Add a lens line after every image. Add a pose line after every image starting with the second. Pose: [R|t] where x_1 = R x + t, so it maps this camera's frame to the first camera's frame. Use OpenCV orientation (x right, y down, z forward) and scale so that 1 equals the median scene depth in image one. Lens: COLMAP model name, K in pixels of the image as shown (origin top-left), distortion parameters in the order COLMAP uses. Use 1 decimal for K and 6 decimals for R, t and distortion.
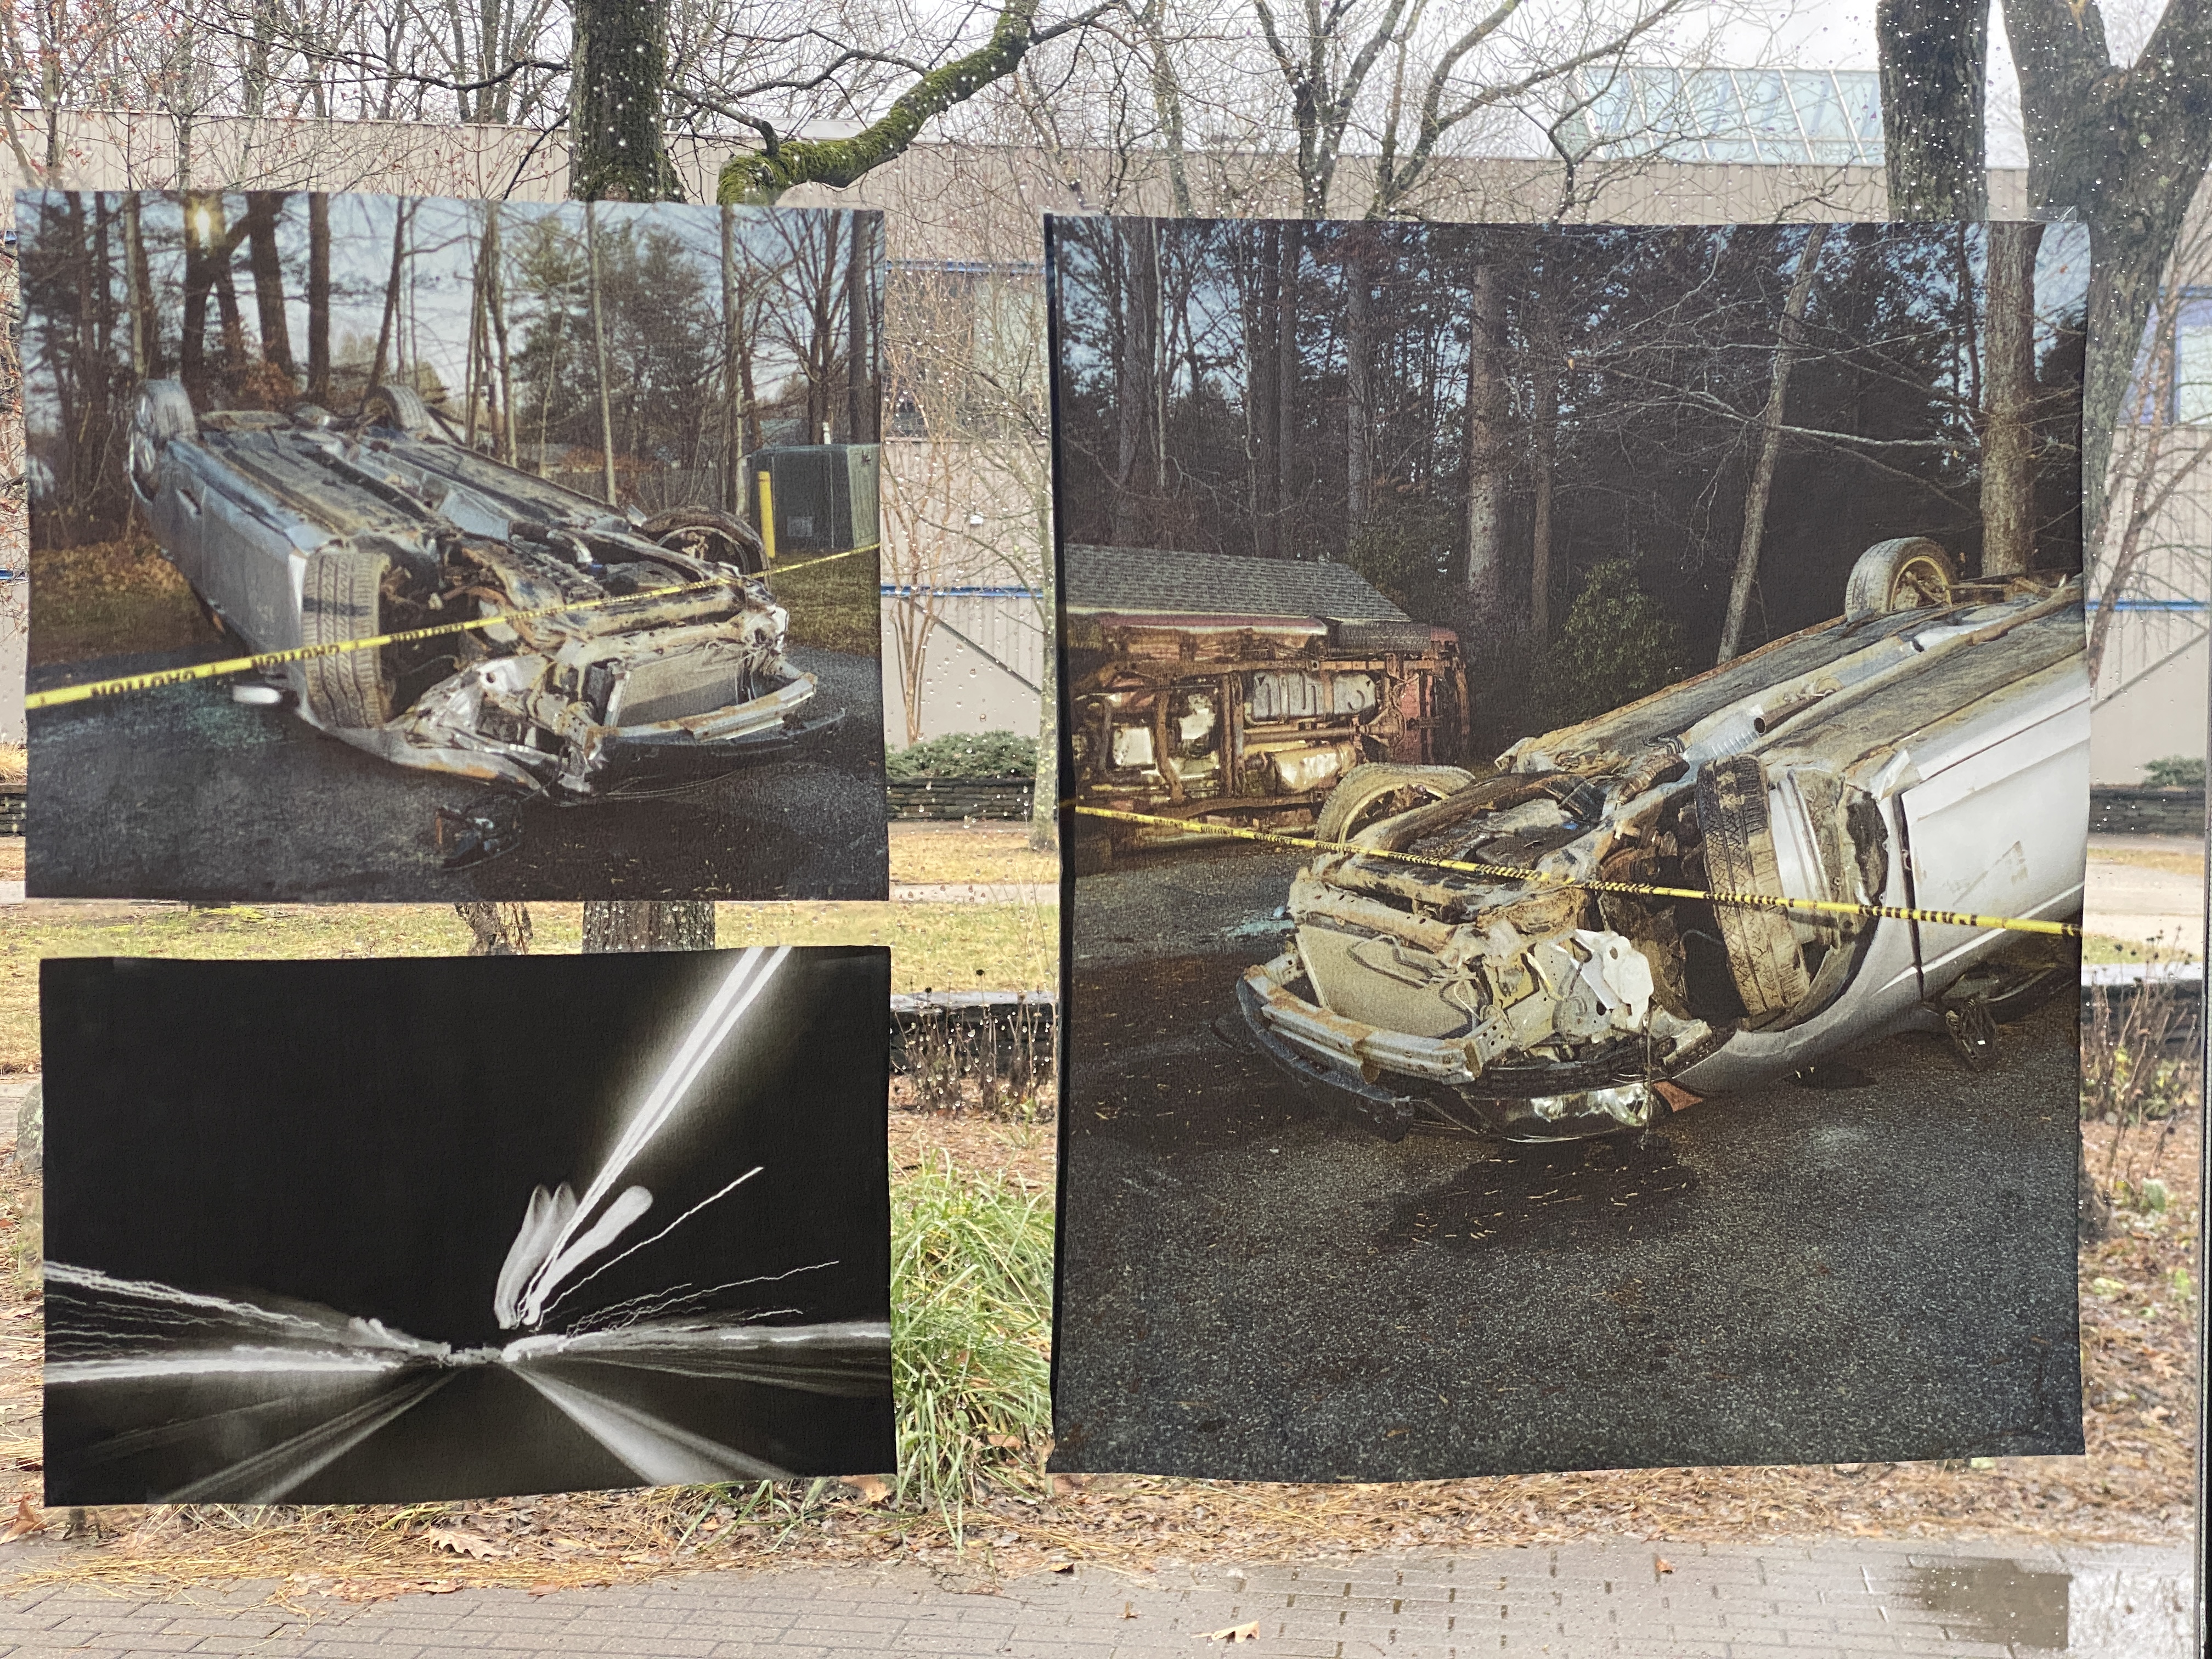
lens RADIAL K [[3303.5, 0, 1137.0], [0, 3303.5, 800.6], [0, 0, 1]] dist [0.075736, 0.000000]
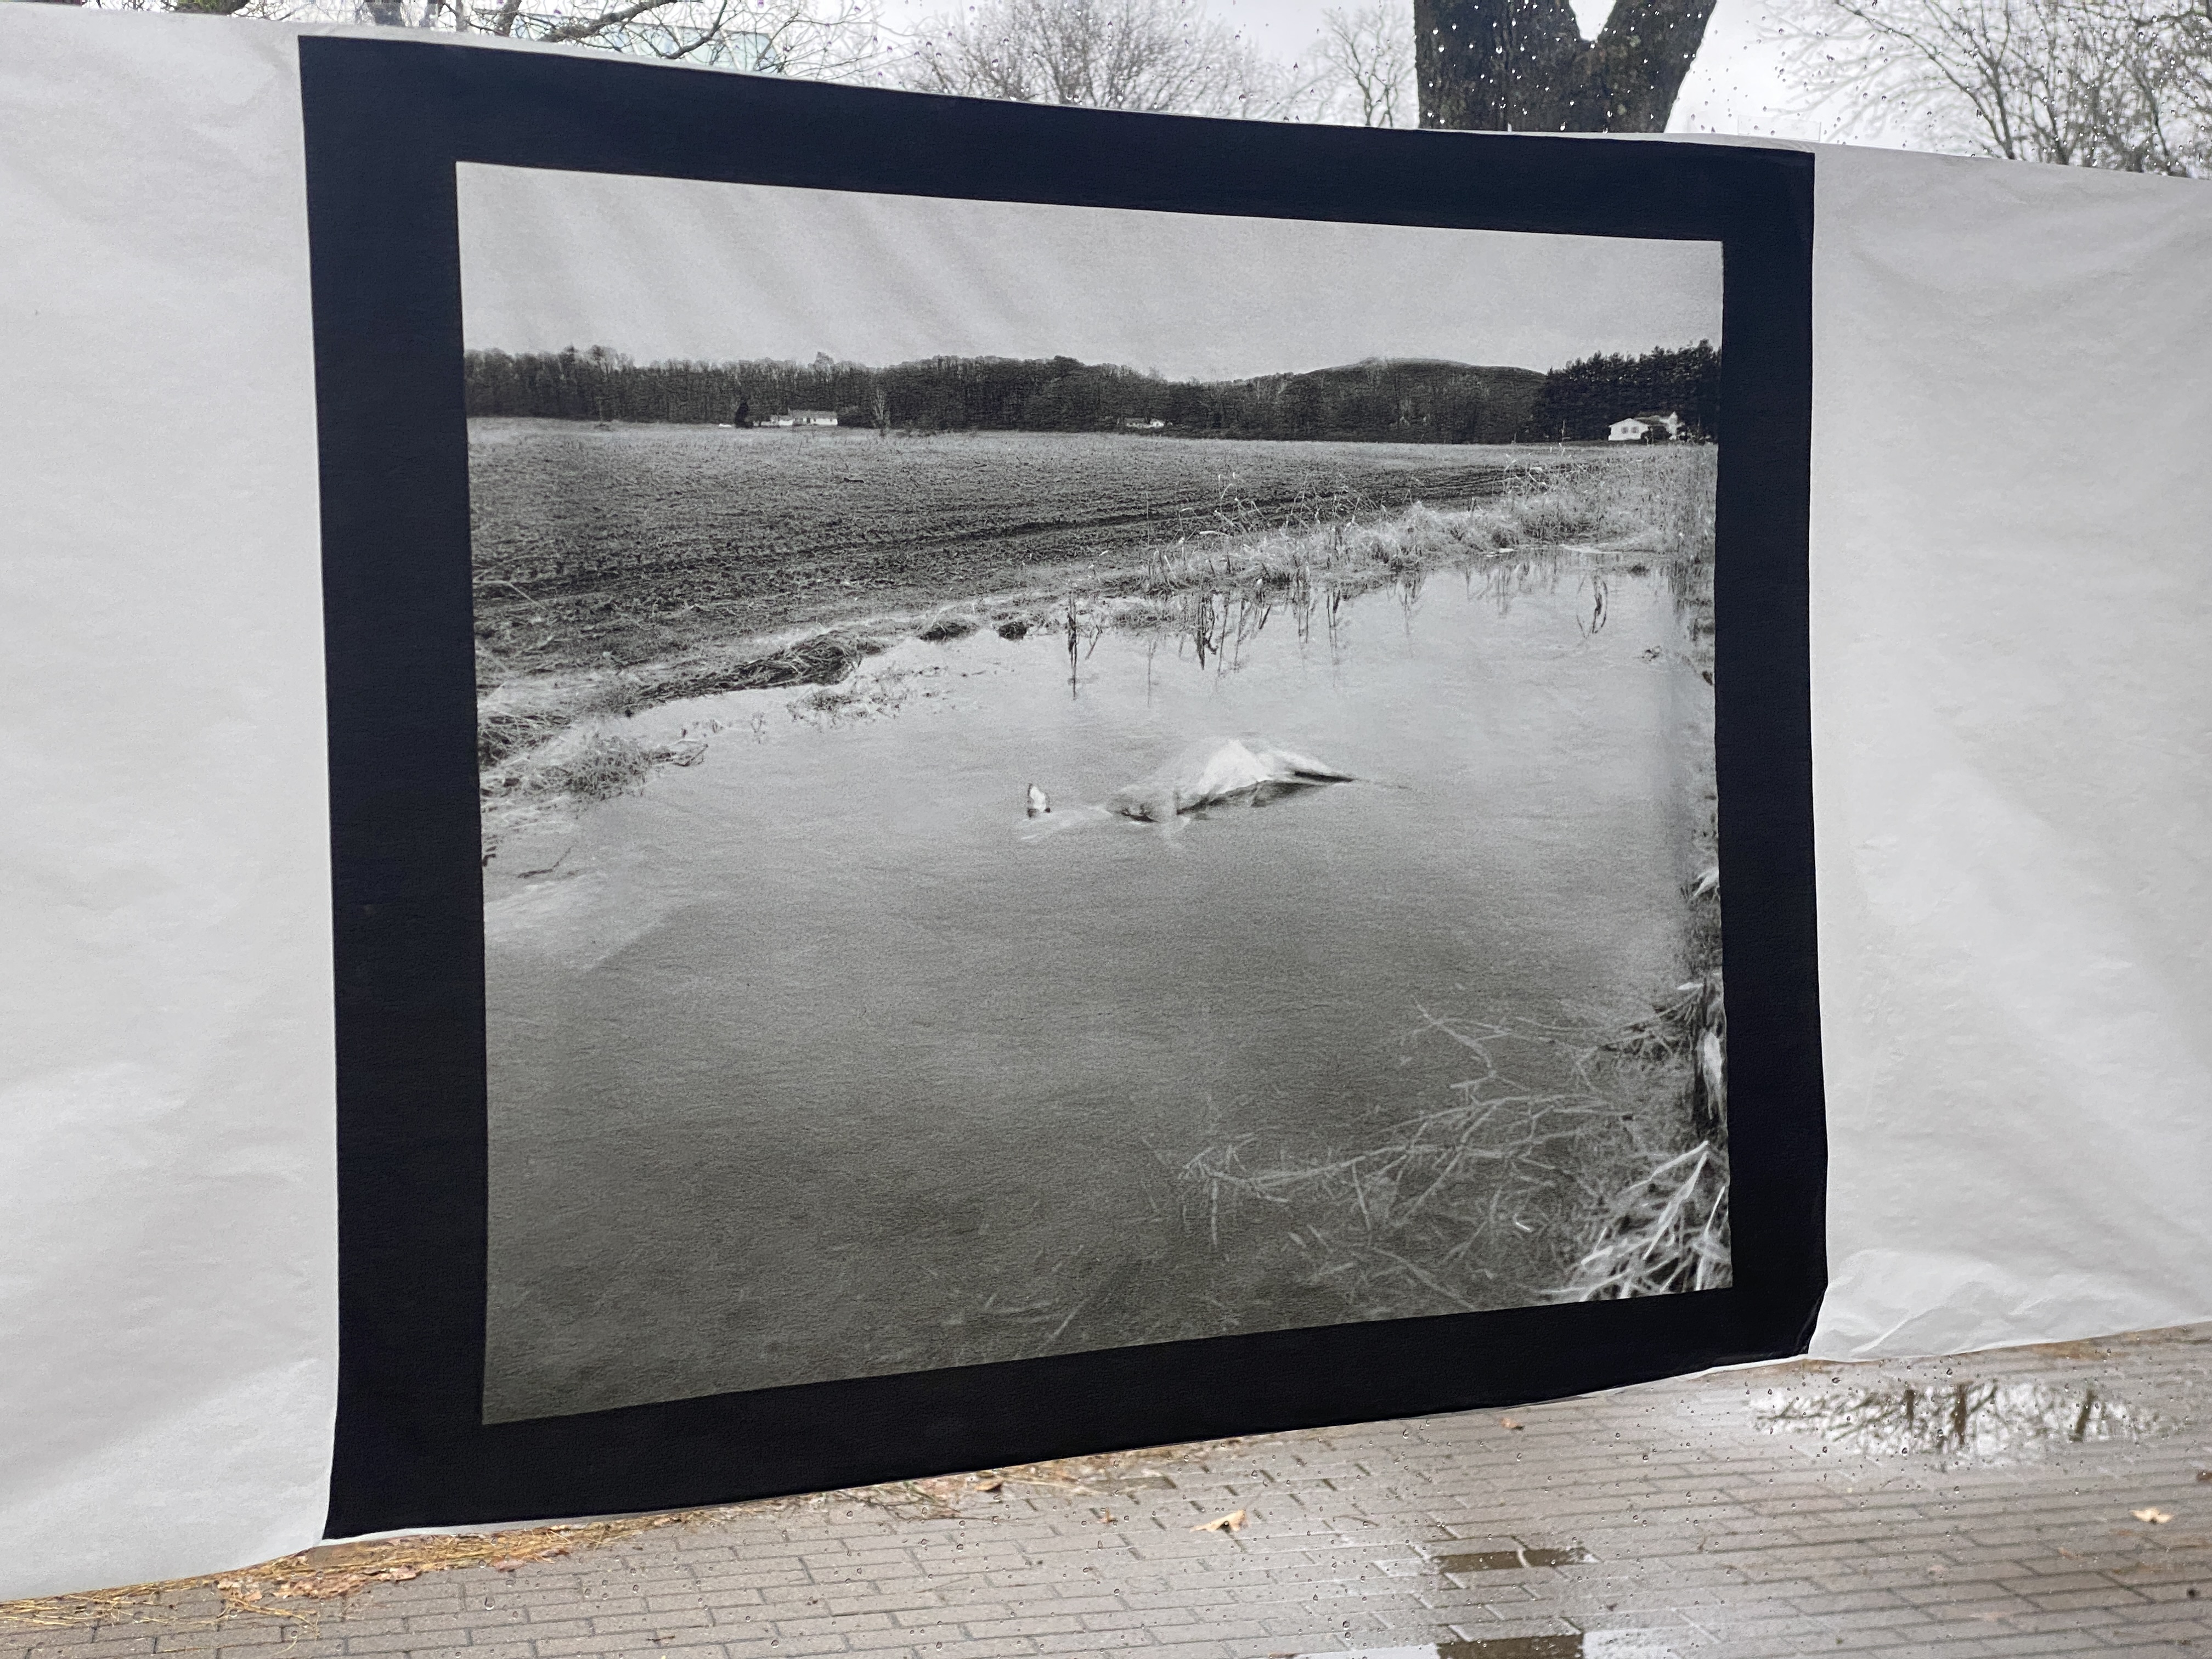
lens RADIAL K [[3303.5, 0, 1121.6], [0, 3303.5, 796.8], [0, 0, 1]] dist [0.075736, 0.000000]
pose [[0.935485, -0.034787, 0.351650, -1.190812], [0.030992, 0.999385, 0.016416, 0.022435], [-0.352005, -0.004458, 0.935987, 0.148107]]
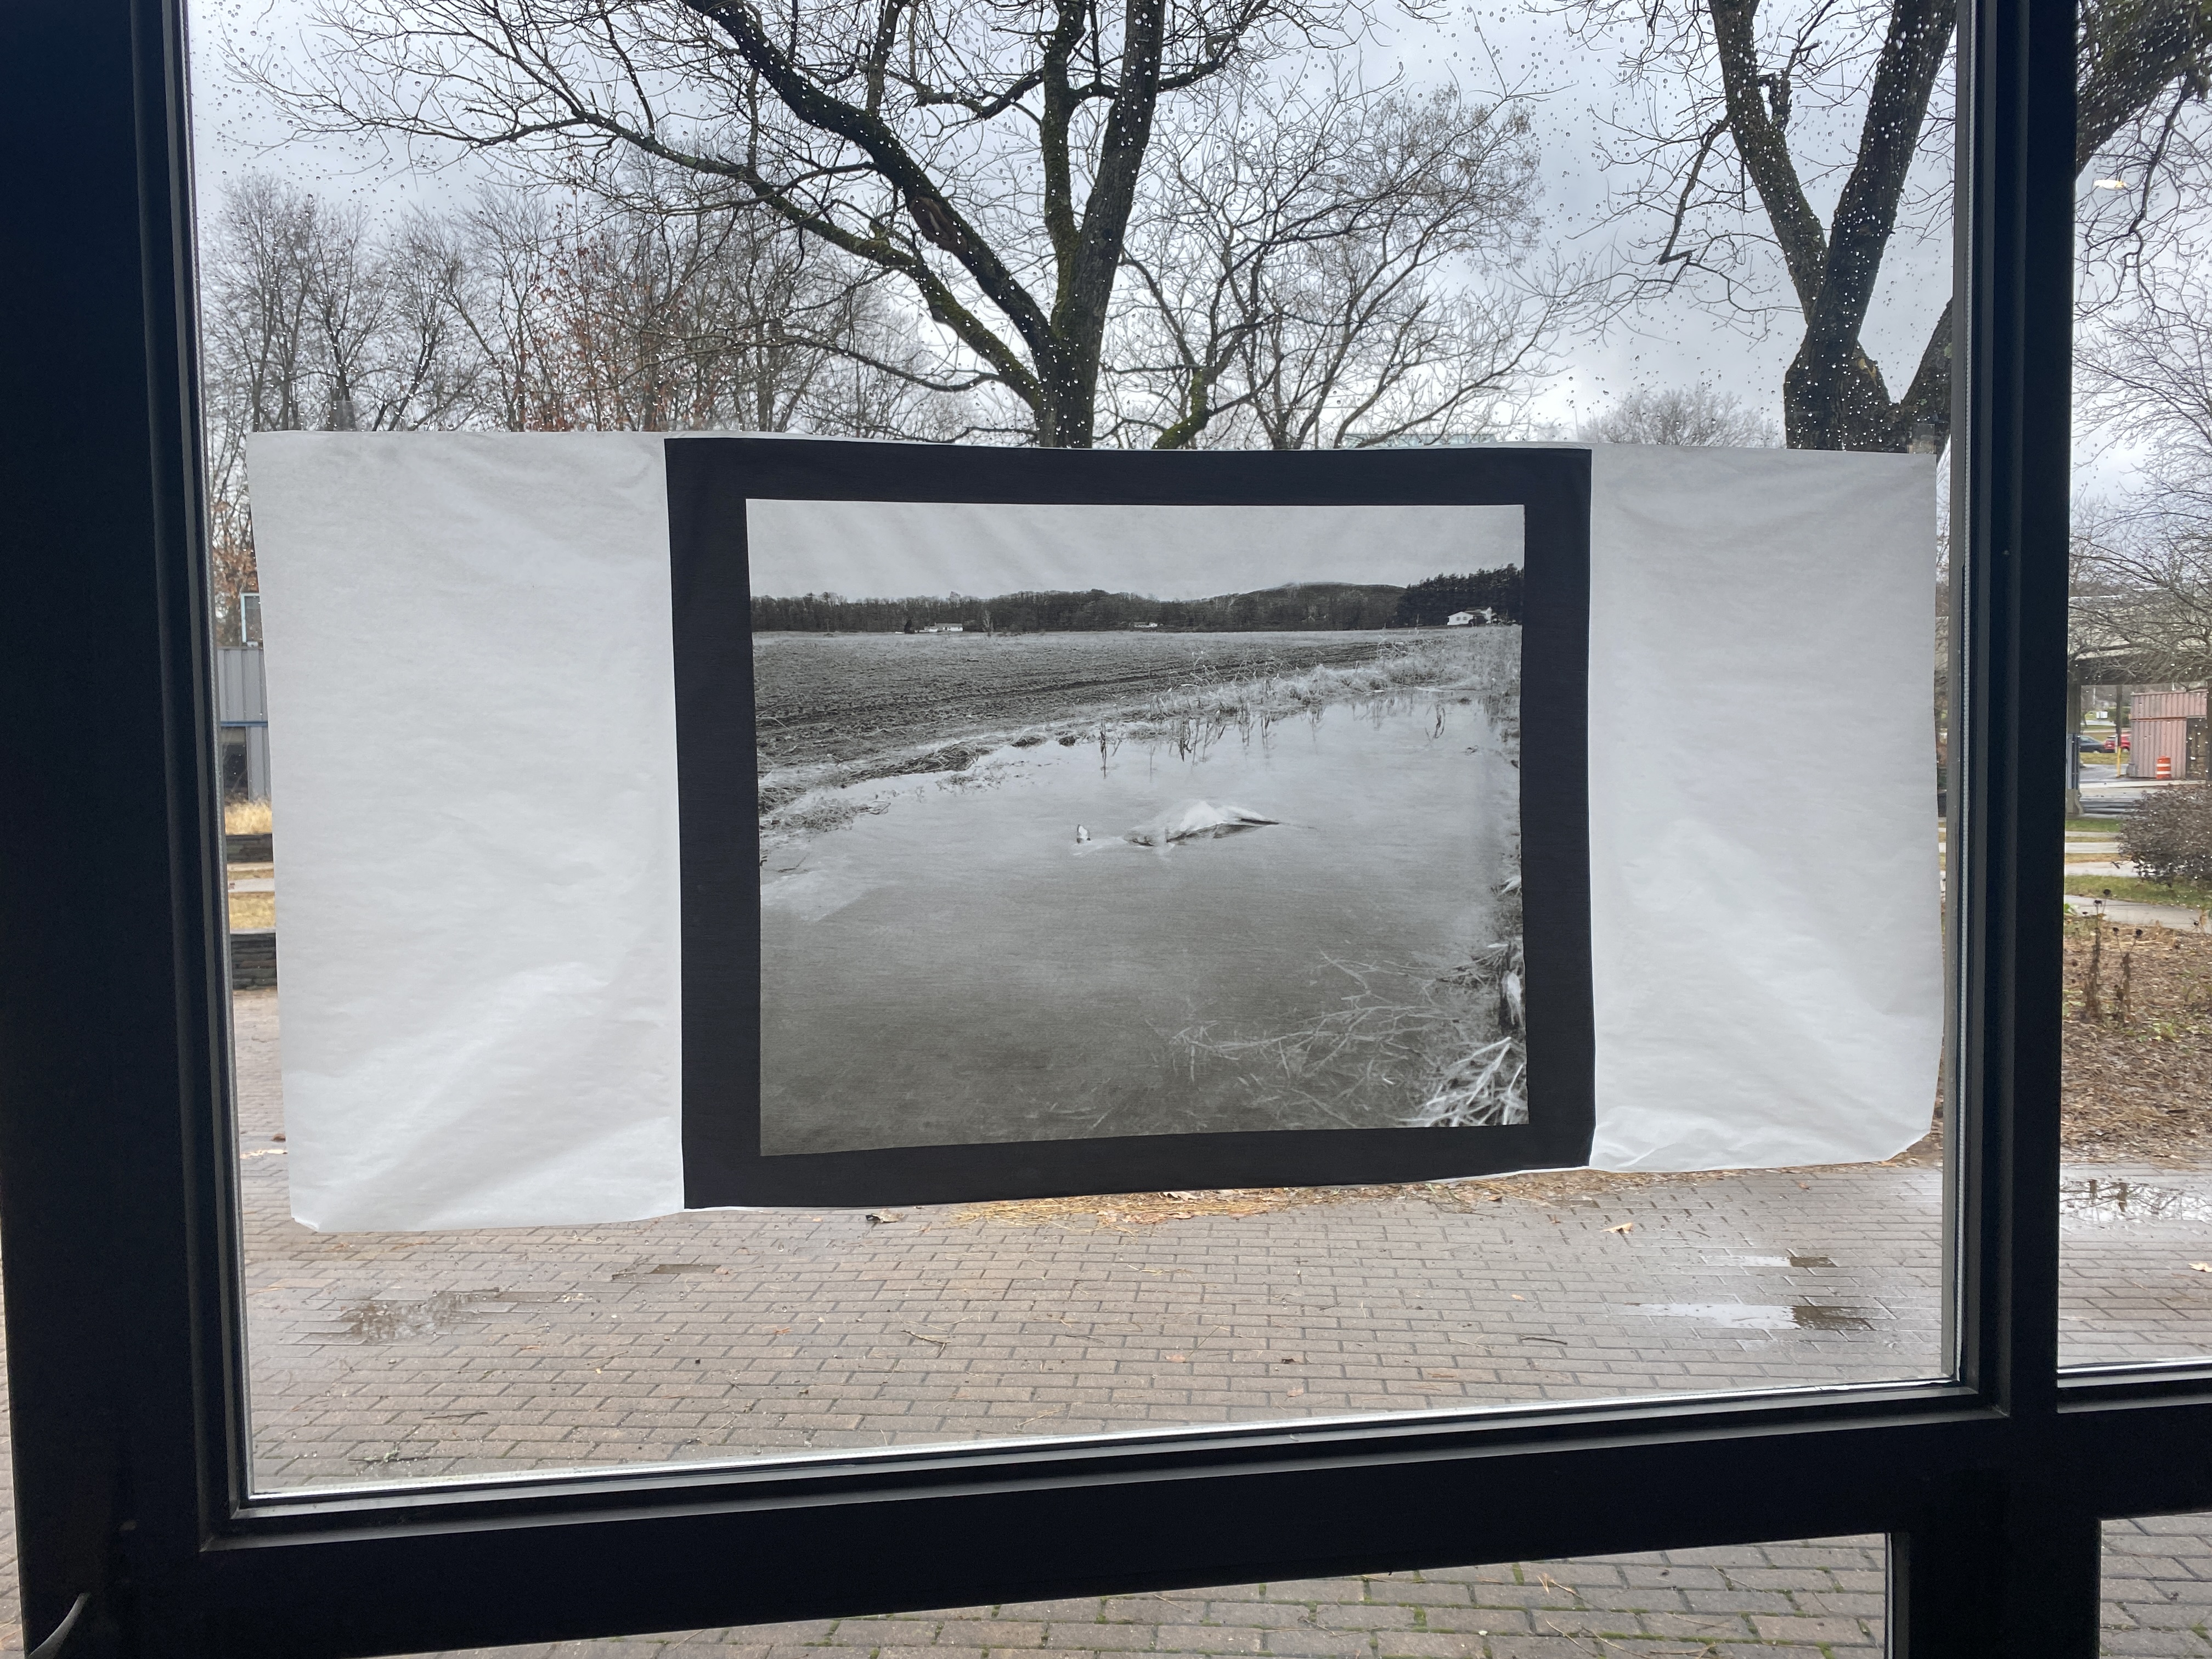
lens RADIAL K [[1679.9, 0, 1110.5], [0, 1679.9, 857.0], [0, 0, 1]] dist [0.039518, -0.059846]
pose [[0.999194, -0.029030, 0.027729, -0.936221], [0.028390, 0.999328, 0.023196, 0.029206], [-0.028384, -0.022390, 0.999346, 0.163476]]
